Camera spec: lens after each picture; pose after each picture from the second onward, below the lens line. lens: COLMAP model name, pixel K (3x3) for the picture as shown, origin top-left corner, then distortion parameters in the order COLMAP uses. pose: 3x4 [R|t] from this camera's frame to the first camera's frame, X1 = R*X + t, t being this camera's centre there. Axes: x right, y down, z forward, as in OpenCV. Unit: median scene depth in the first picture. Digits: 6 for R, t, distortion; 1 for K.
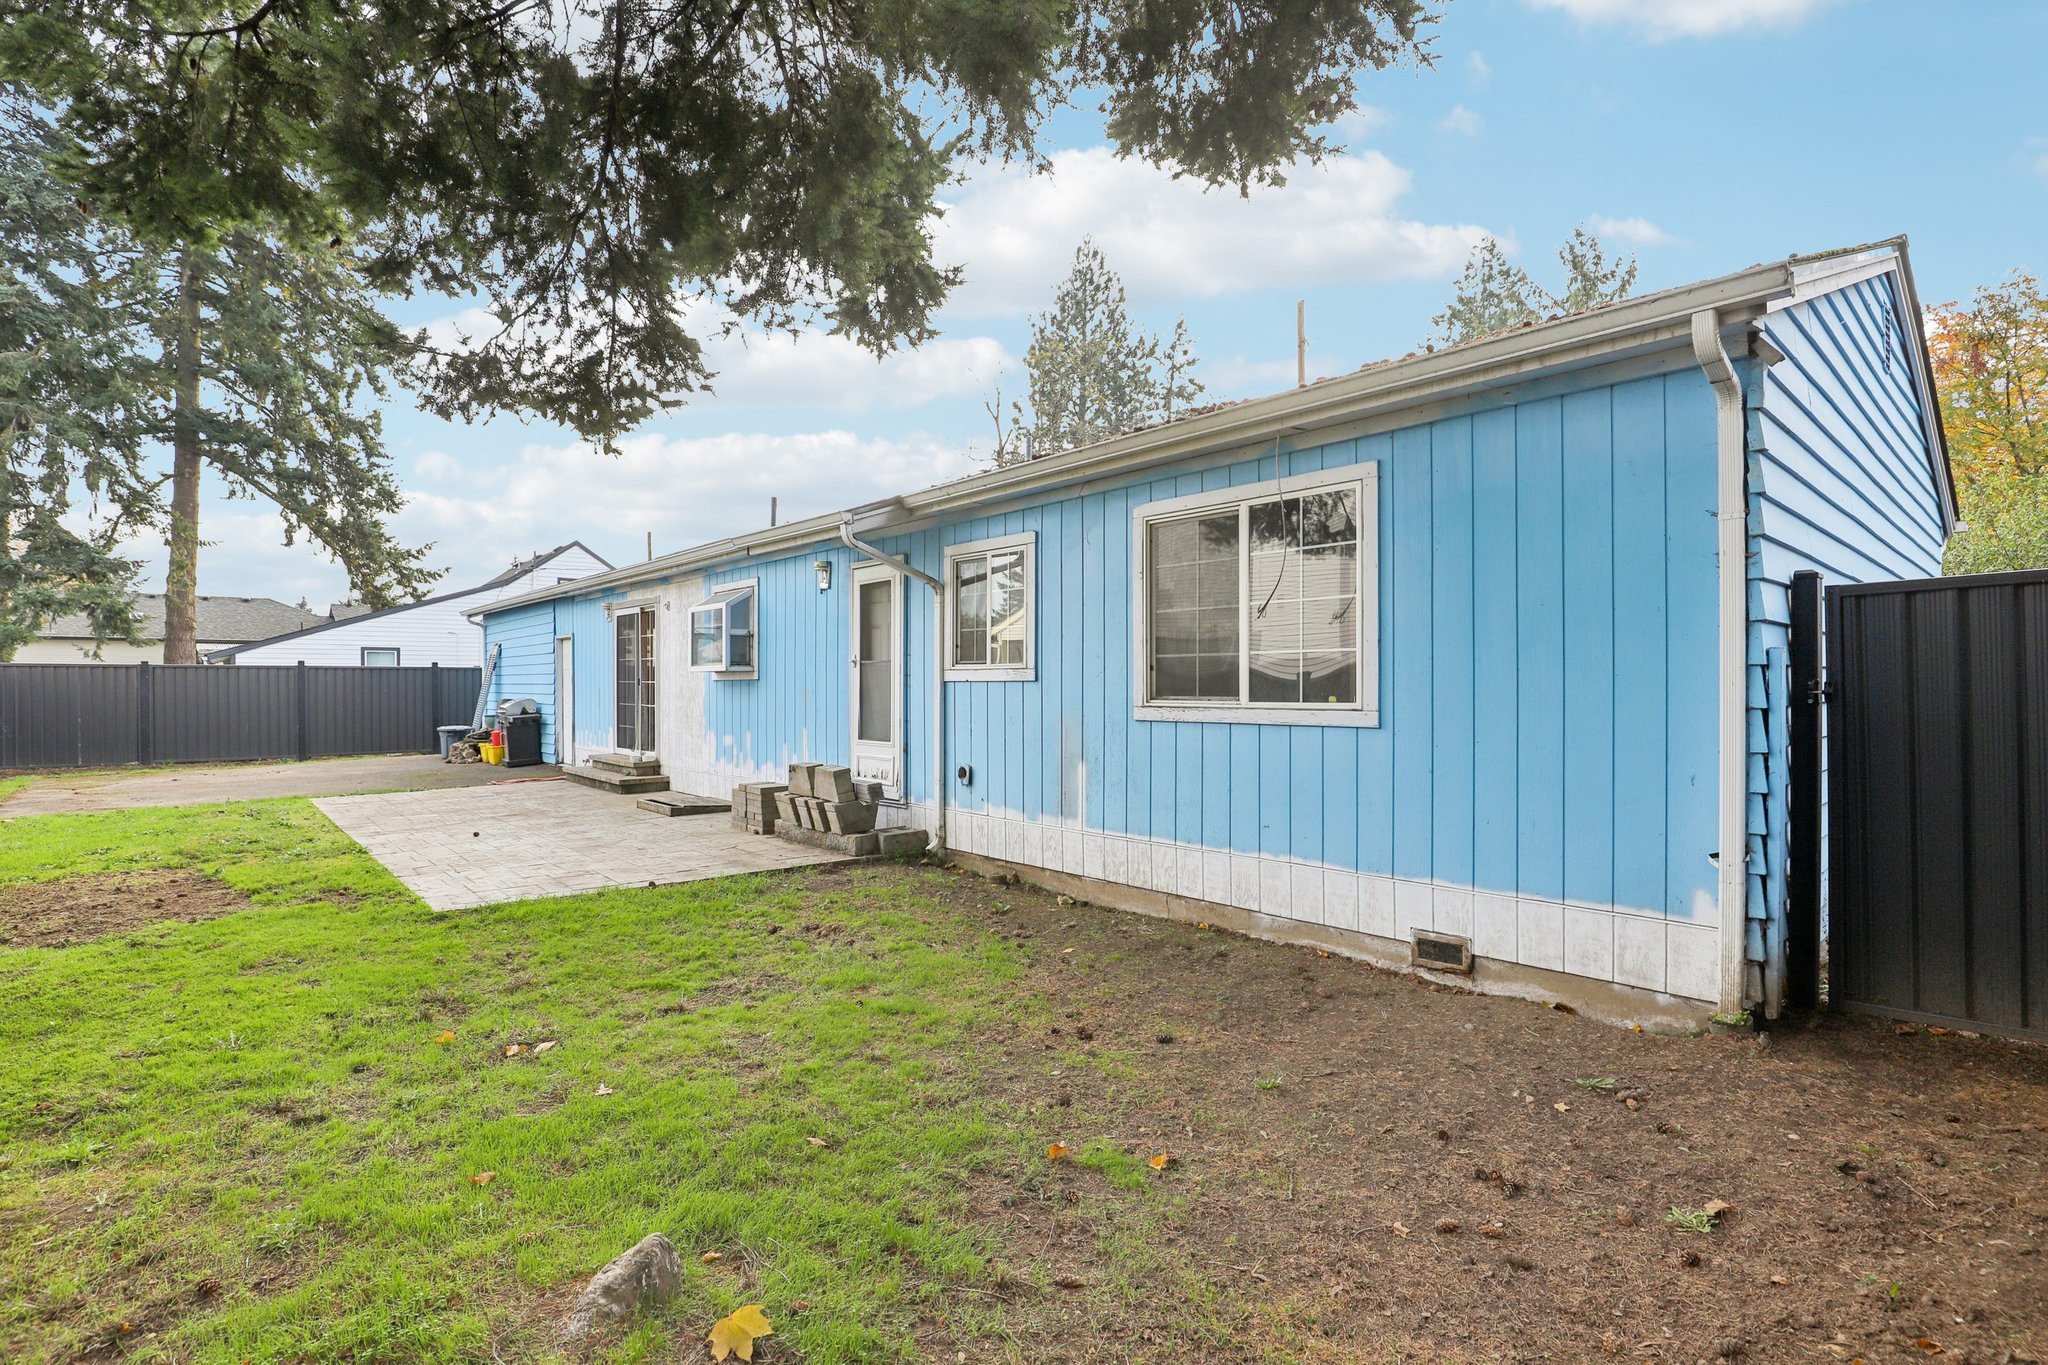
lens RADIAL K [[965.9, 0, 1020.8], [0, 965.9, 673.9], [0, 0, 1]] dist [-0.034973, -0.000054]
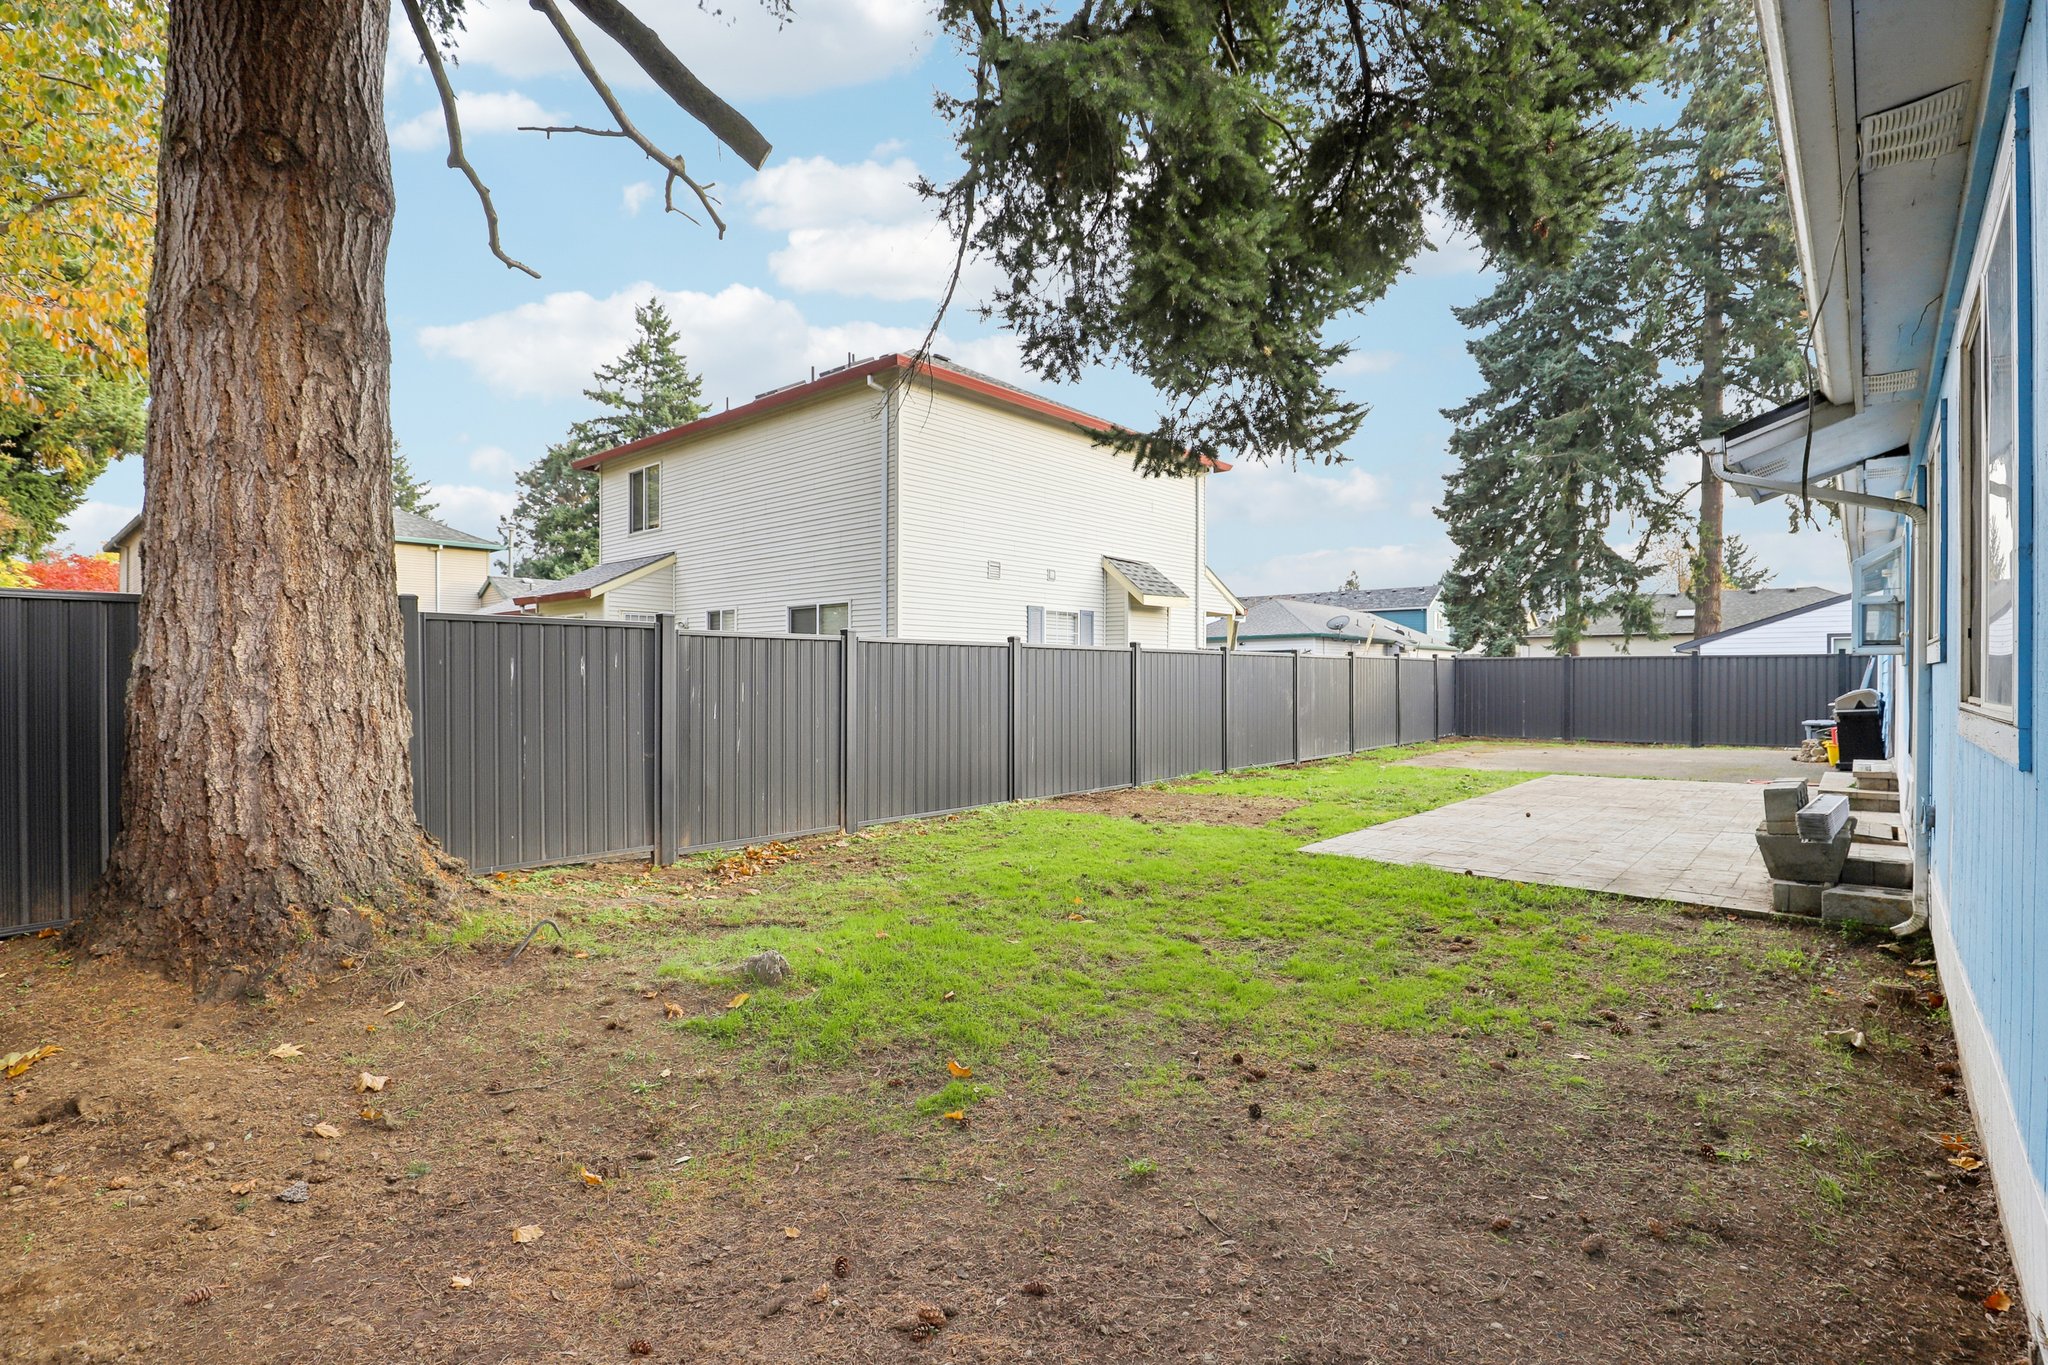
lens RADIAL K [[965.9, 0, 1020.8], [0, 965.9, 673.9], [0, 0, 1]] dist [-0.034973, -0.000054]
pose [[0.111715, -0.000608, -0.993740, 0.124454], [0.011185, 0.999937, 0.000646, 0.001915], [0.993677, -0.011187, 0.111714, 0.098406]]
